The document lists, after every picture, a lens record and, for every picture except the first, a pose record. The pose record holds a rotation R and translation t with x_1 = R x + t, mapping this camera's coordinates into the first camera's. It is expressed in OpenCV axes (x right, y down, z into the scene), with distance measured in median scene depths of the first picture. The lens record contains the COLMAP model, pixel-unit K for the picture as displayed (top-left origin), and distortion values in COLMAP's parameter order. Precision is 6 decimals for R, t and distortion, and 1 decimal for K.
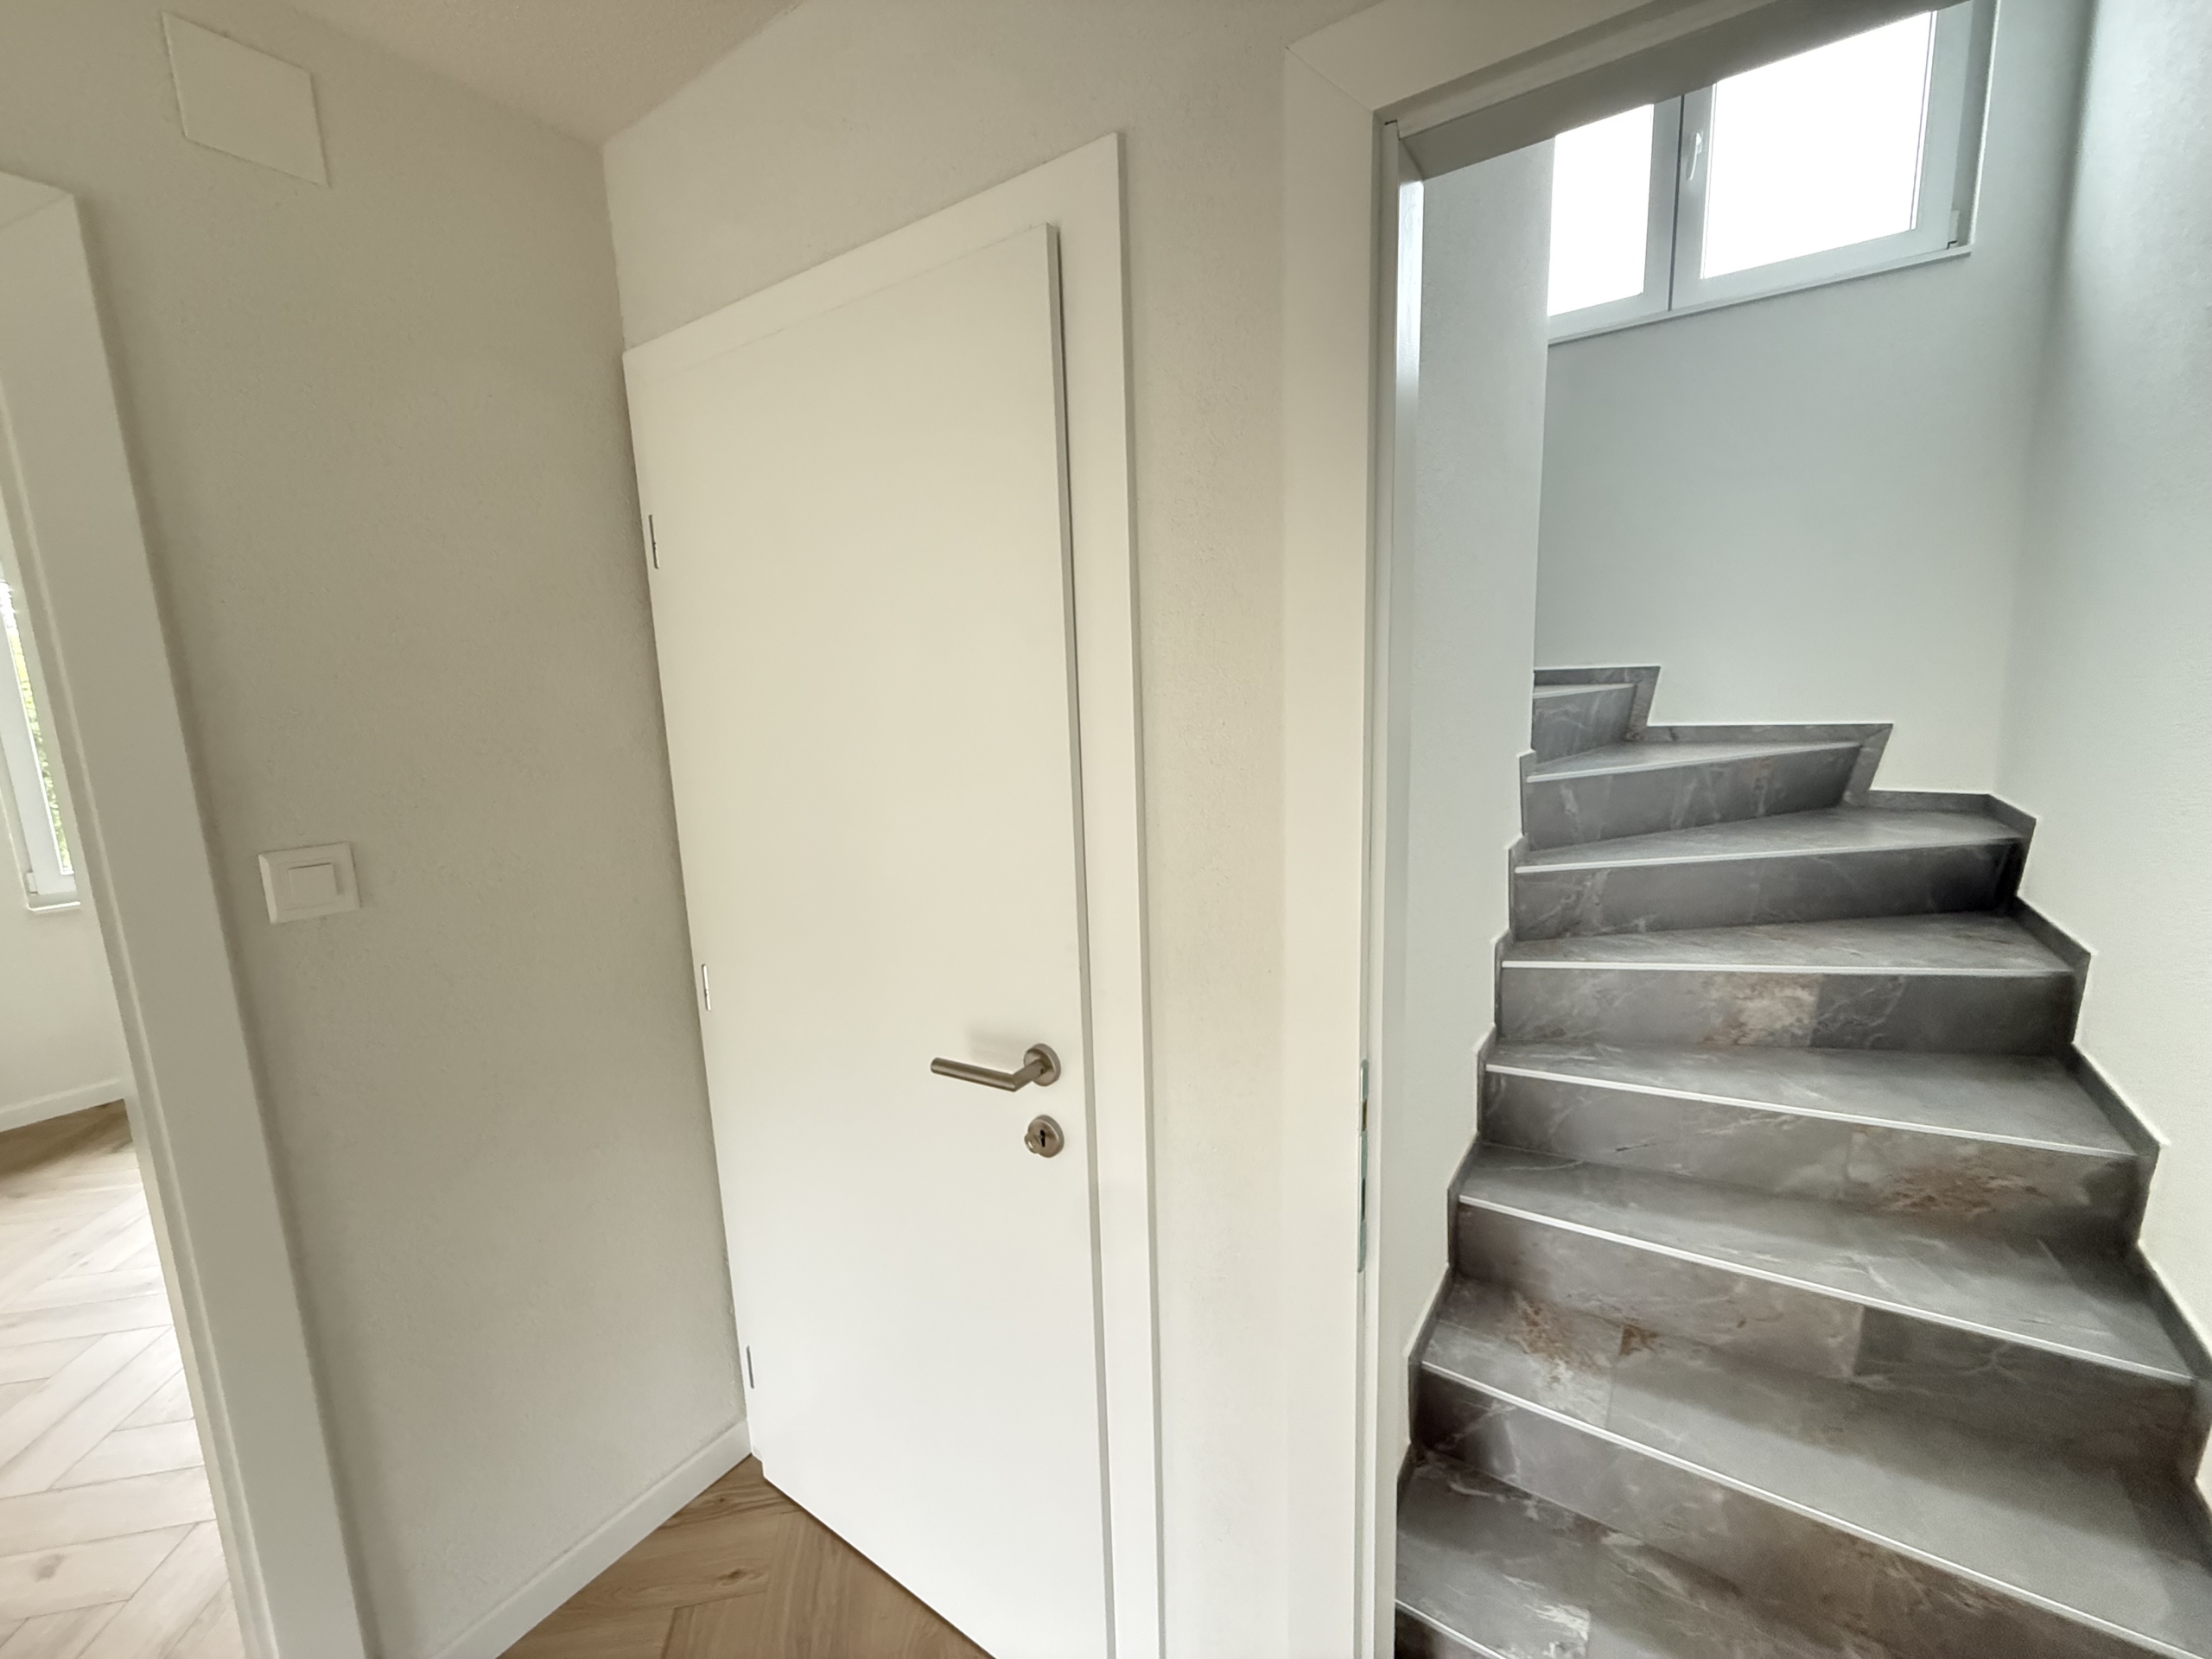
lens RADIAL K [[881.9, 0, 1098.3], [0, 881.9, 836.9], [0, 0, 1]] dist [-0.000614, -0.000391]
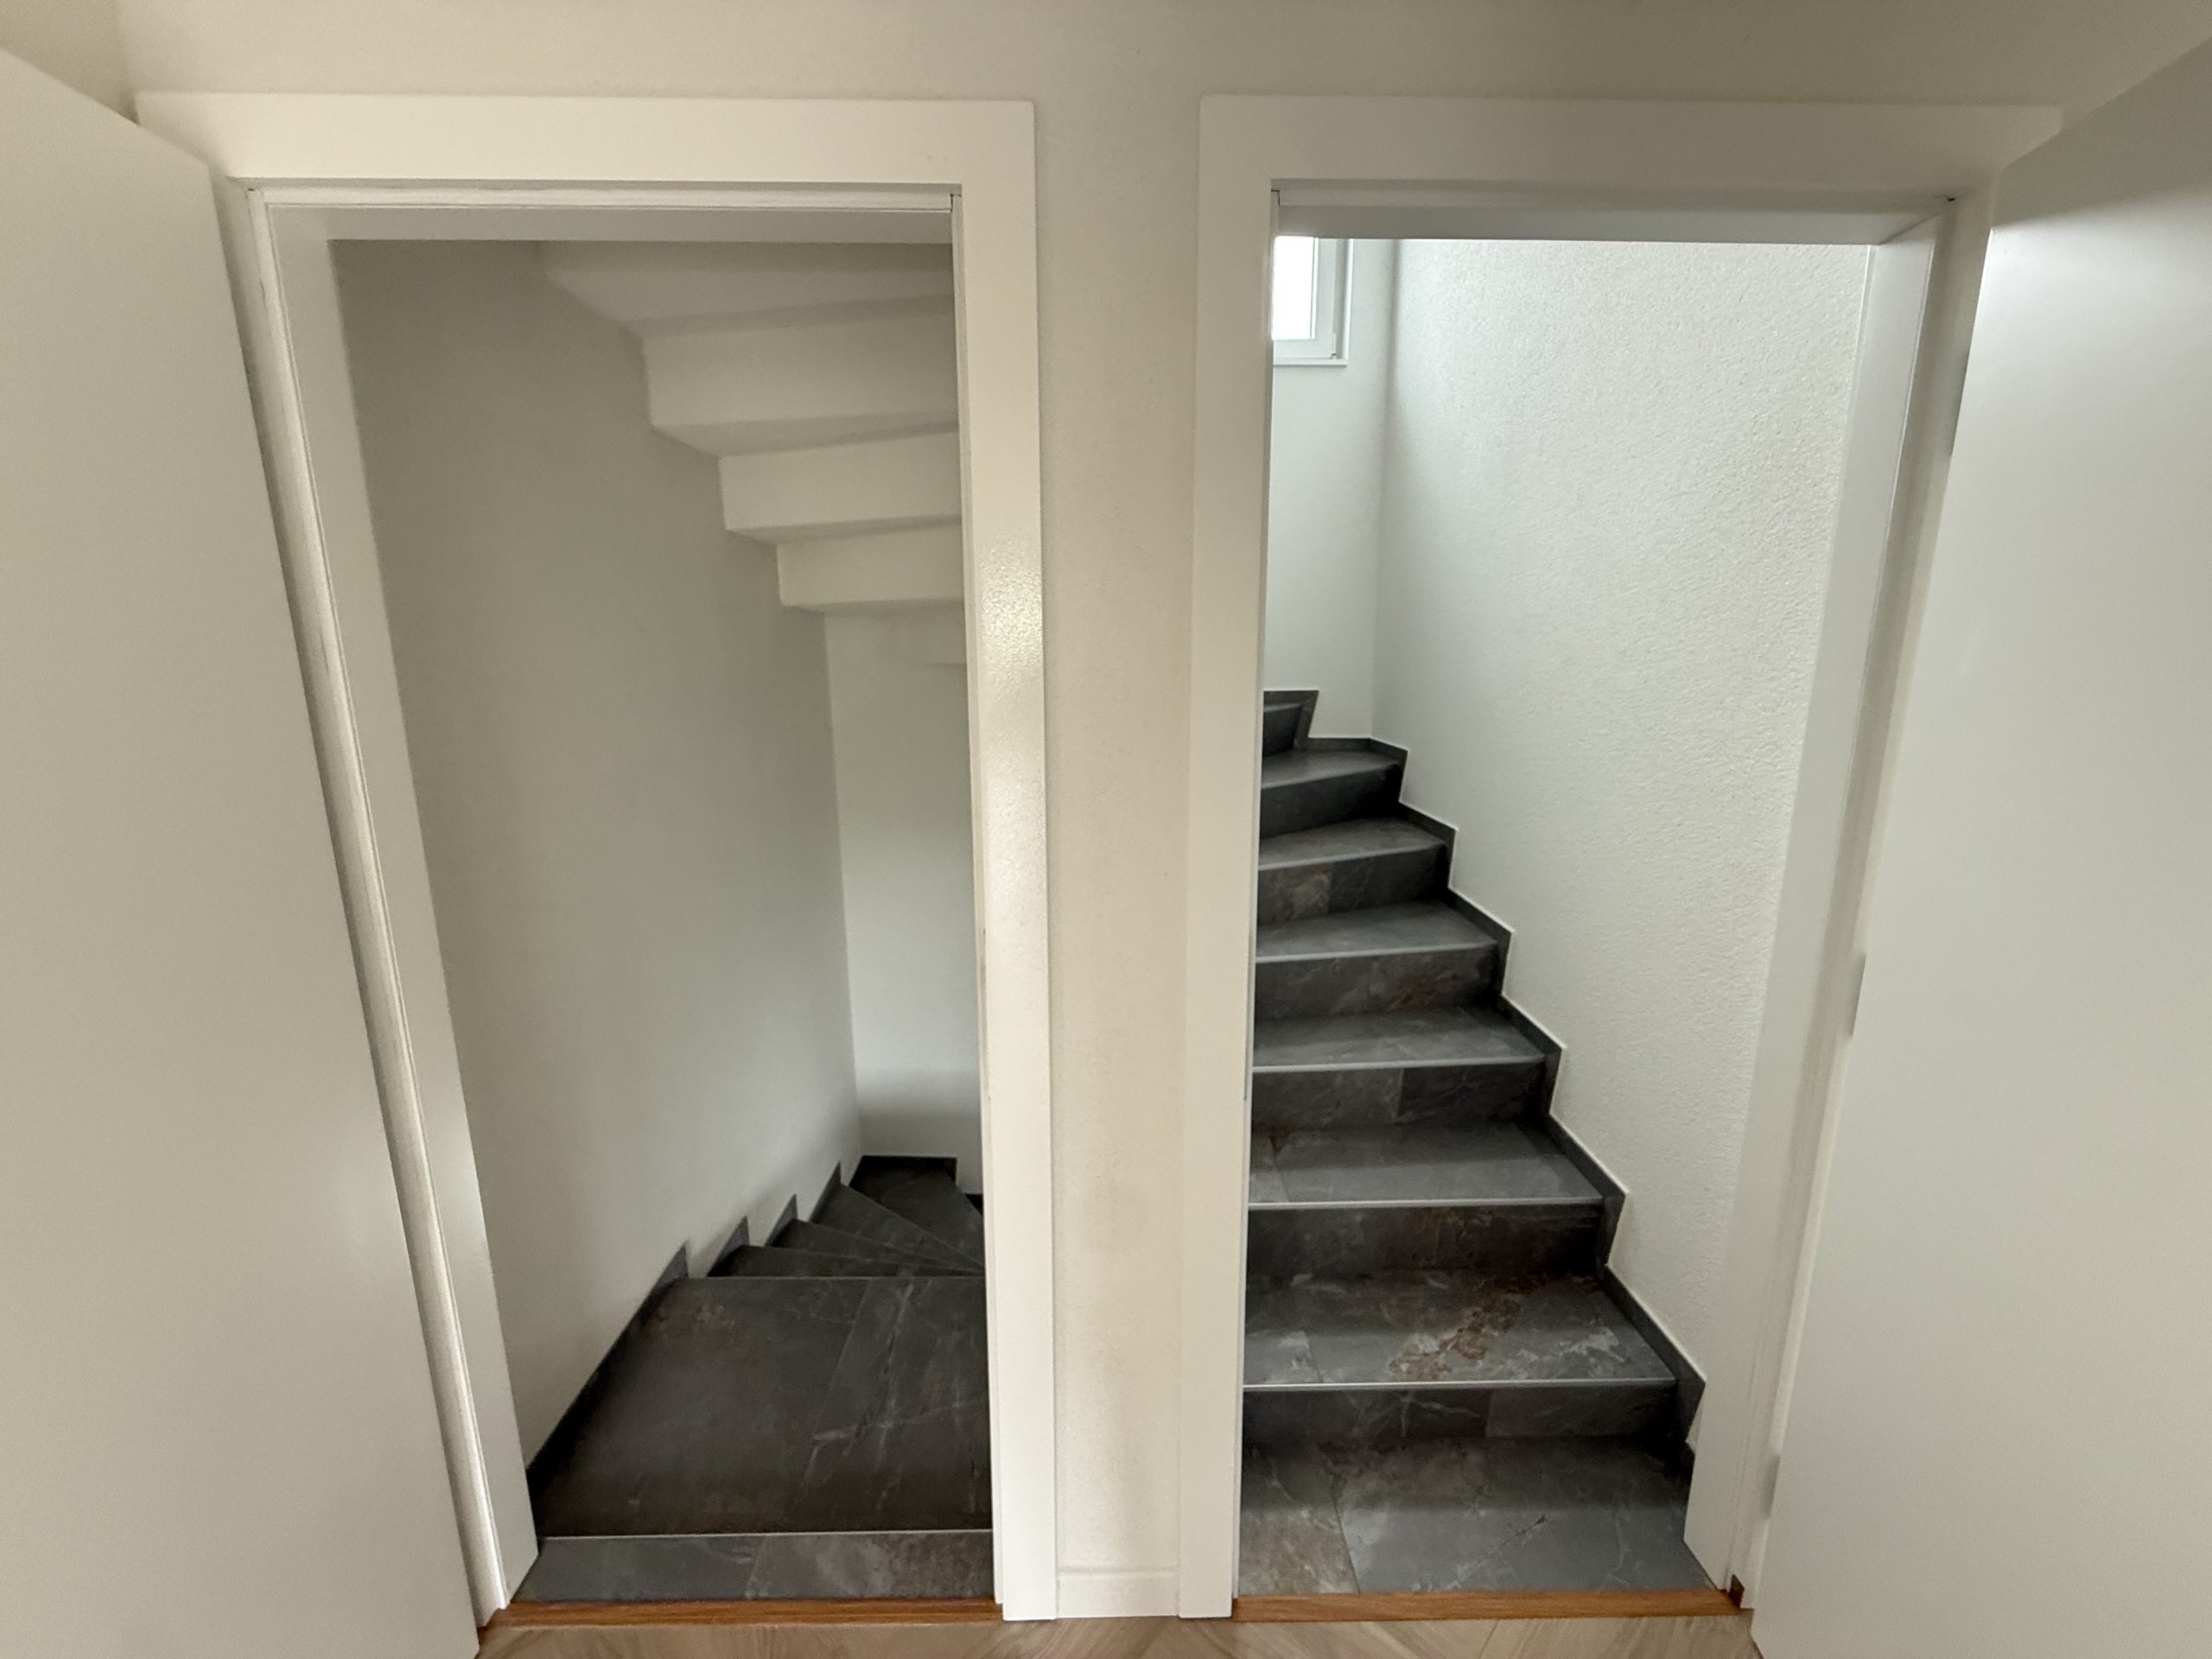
lens RADIAL K [[881.9, 0, 1119.6], [0, 881.9, 838.0], [0, 0, 1]] dist [-0.000614, -0.000391]
pose [[0.811641, -0.087554, 0.577557, -0.341383], [0.070970, 0.996160, 0.051277, 0.022807], [-0.579829, -0.000629, 0.814738, 0.042273]]
